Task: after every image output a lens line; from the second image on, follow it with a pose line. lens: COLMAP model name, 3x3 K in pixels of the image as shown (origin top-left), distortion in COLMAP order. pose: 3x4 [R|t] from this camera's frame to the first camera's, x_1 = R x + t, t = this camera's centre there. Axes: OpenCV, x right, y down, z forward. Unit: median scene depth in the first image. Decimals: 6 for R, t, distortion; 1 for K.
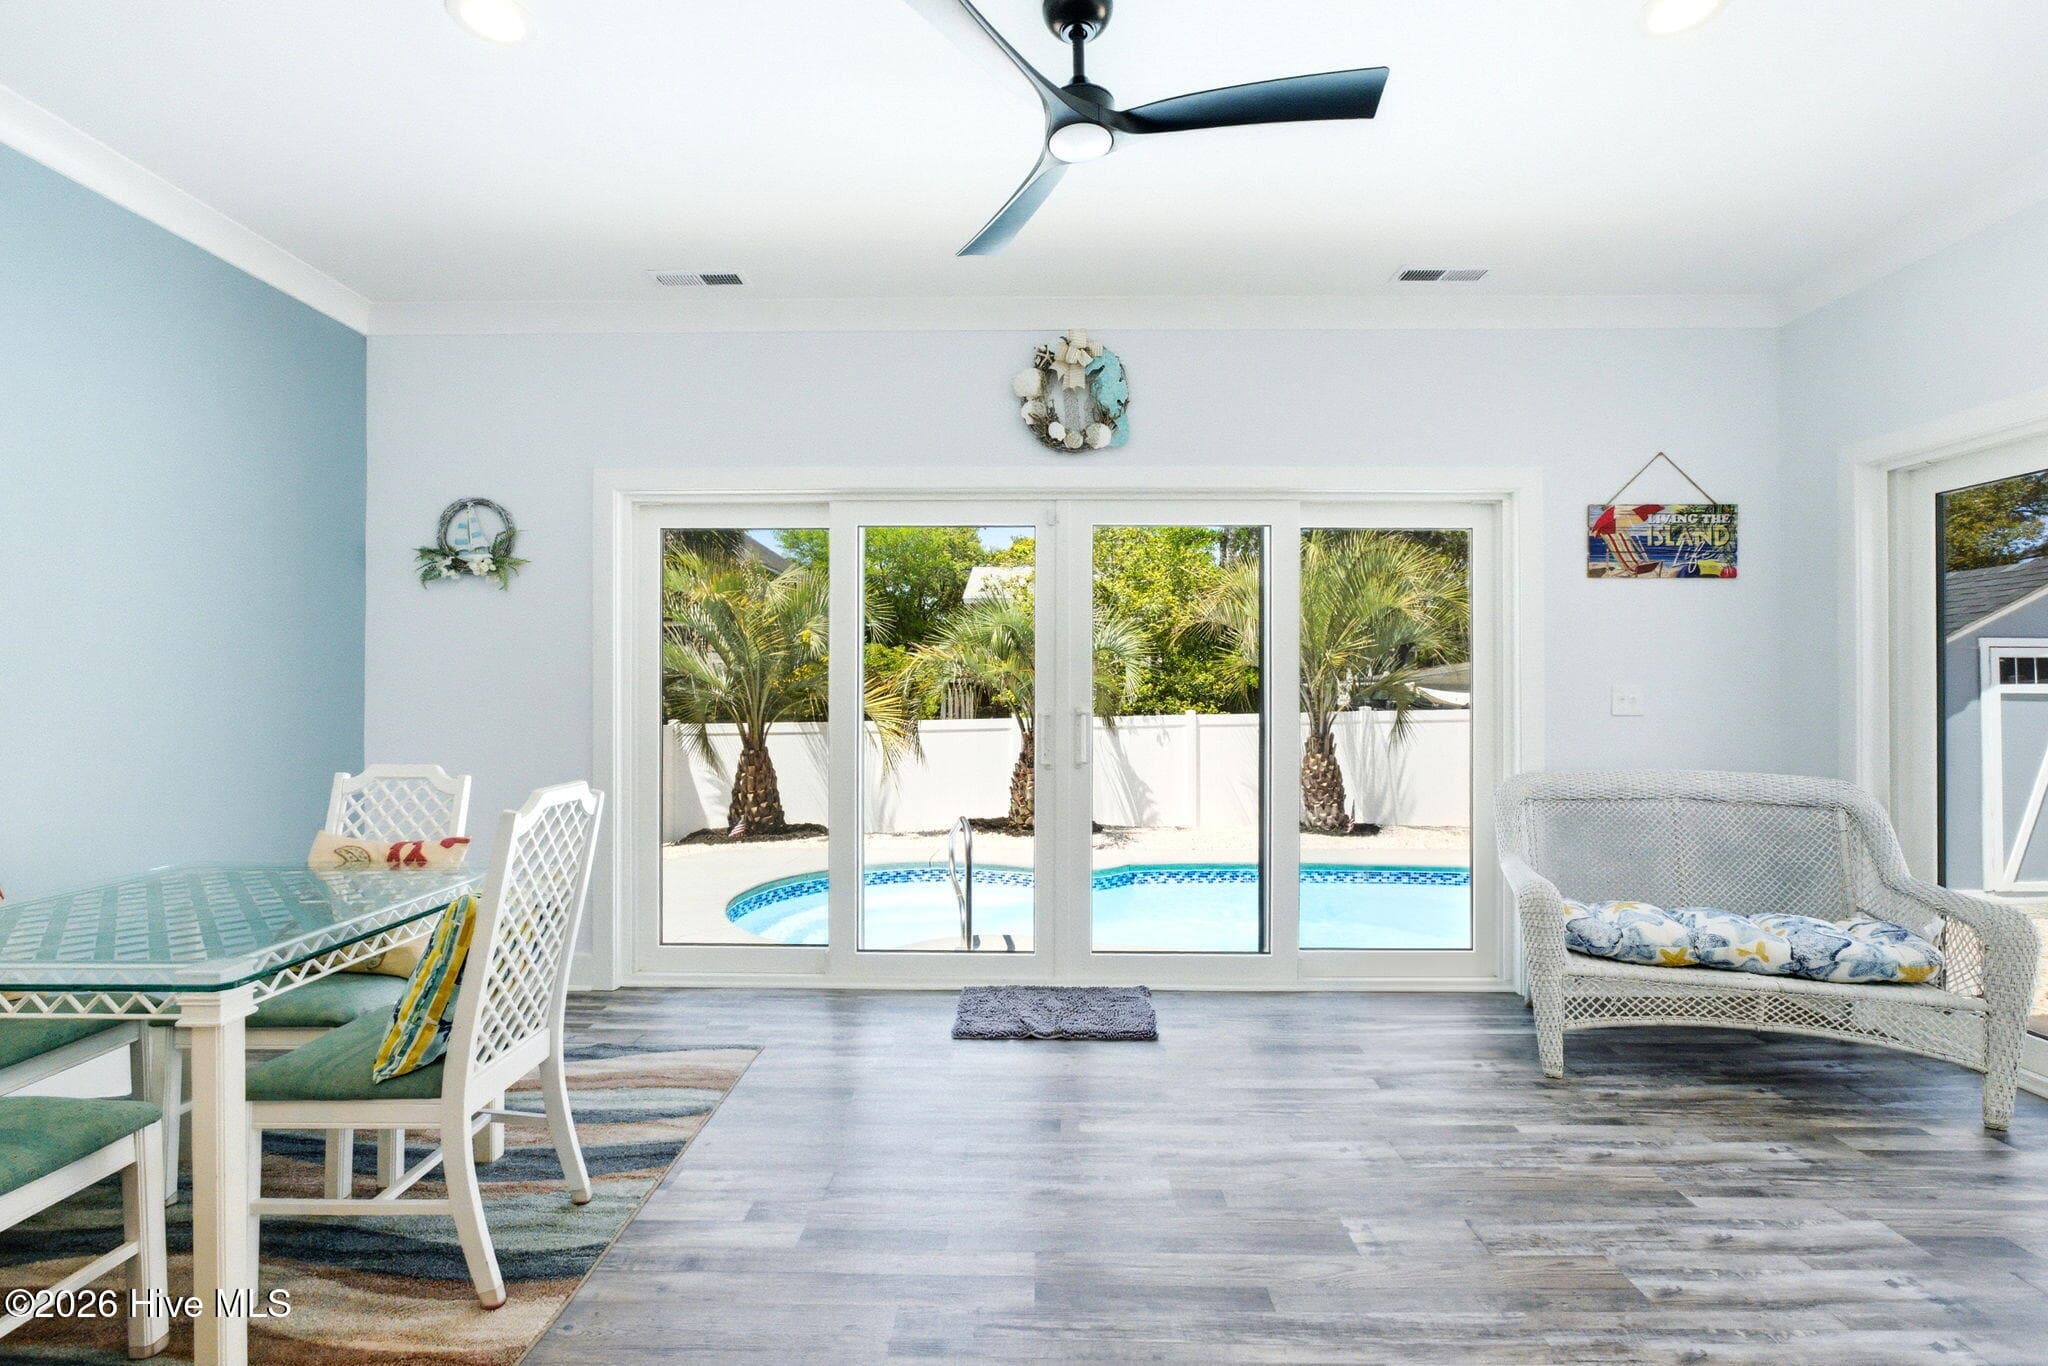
lens RADIAL K [[907.0, 0, 1021.8], [0, 907.0, 684.5], [0, 0, 1]] dist [-0.013888, 0.001434]
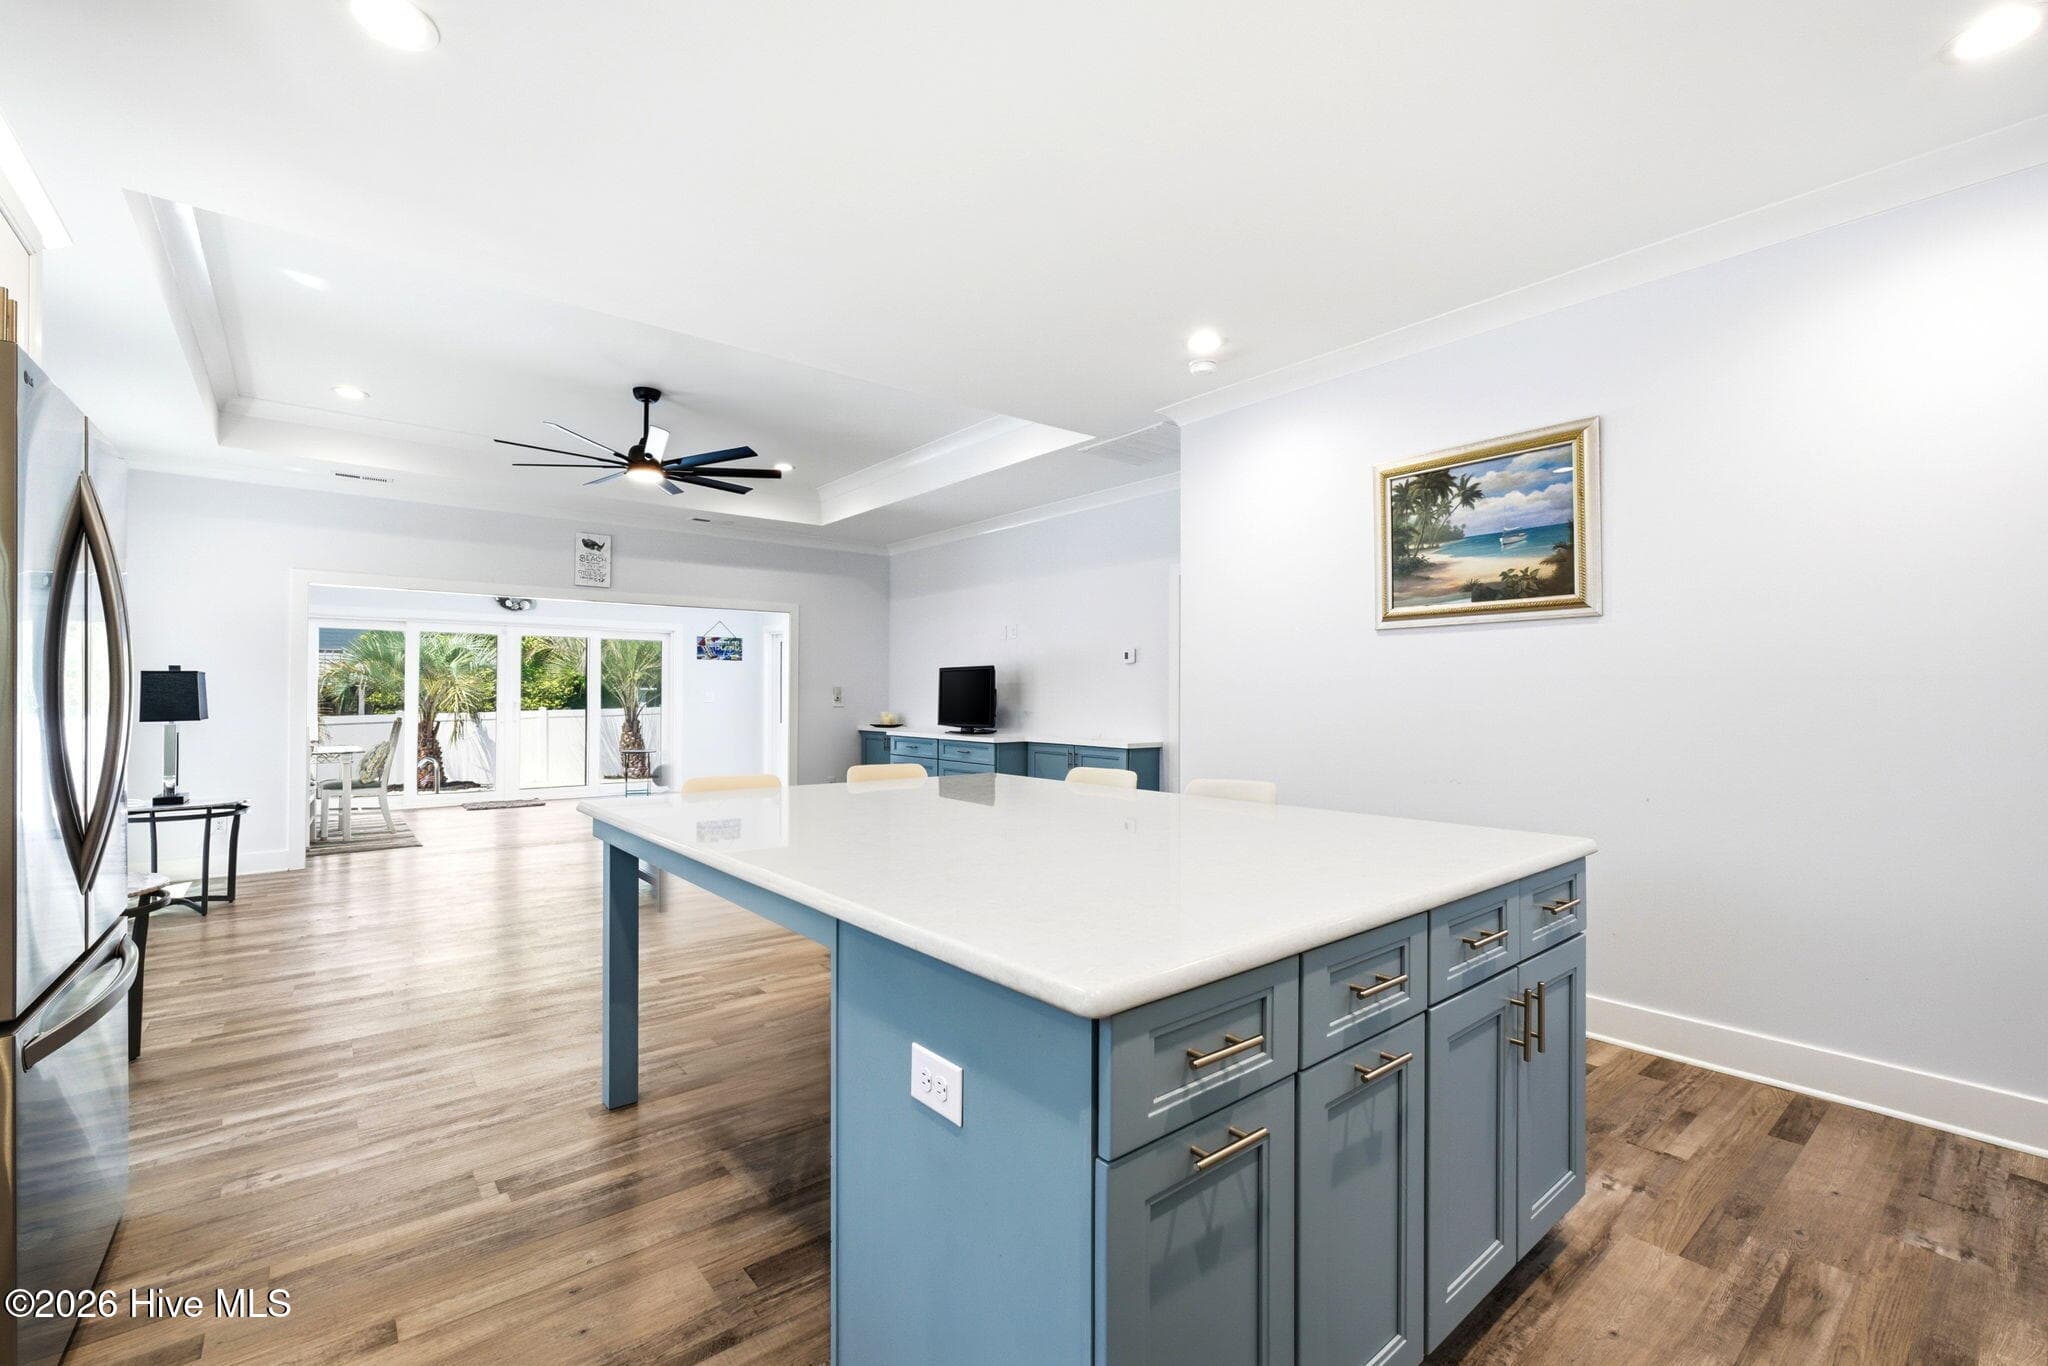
lens RADIAL K [[907.0, 0, 1024.1], [0, 907.0, 693.1], [0, 0, 1]] dist [-0.013888, 0.001434]
pose [[0.770945, 0.001607, 0.636900, -0.514100], [-0.006233, 0.999968, 0.005021, -0.023320], [-0.636871, -0.007840, 0.770930, -2.197151]]
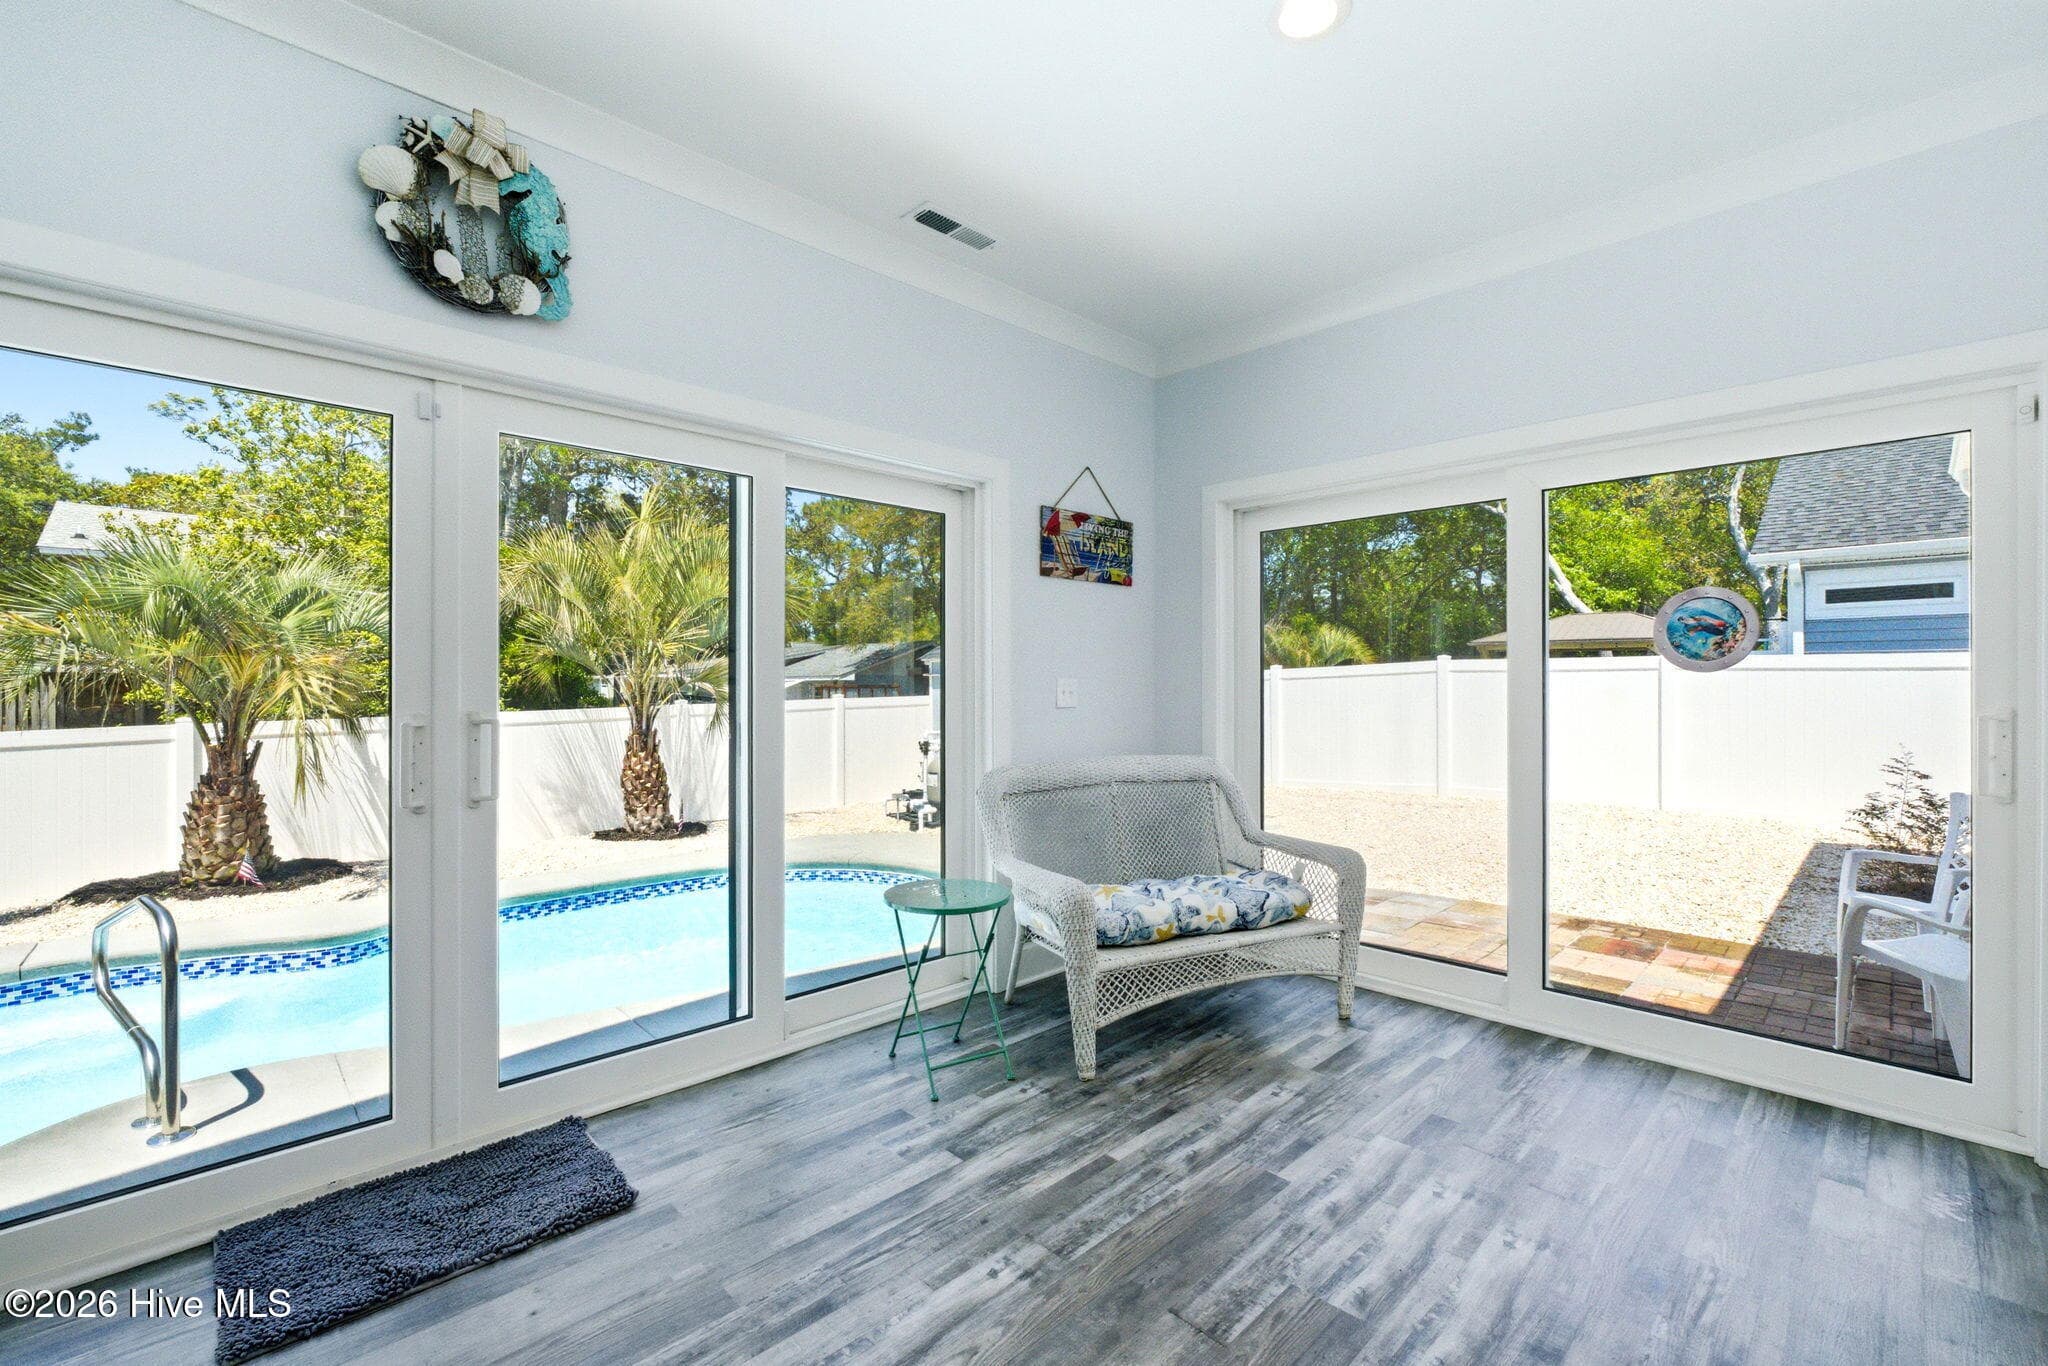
lens RADIAL K [[883.7, 0, 1026.9], [0, 883.7, 682.3], [0, 0, 1]] dist [-0.015707, 0.003431]
pose [[0.701357, -0.002114, 0.712807, -0.109604], [-0.002677, 0.999981, 0.005600, -0.001150], [-0.712805, -0.005835, 0.701338, 0.298427]]
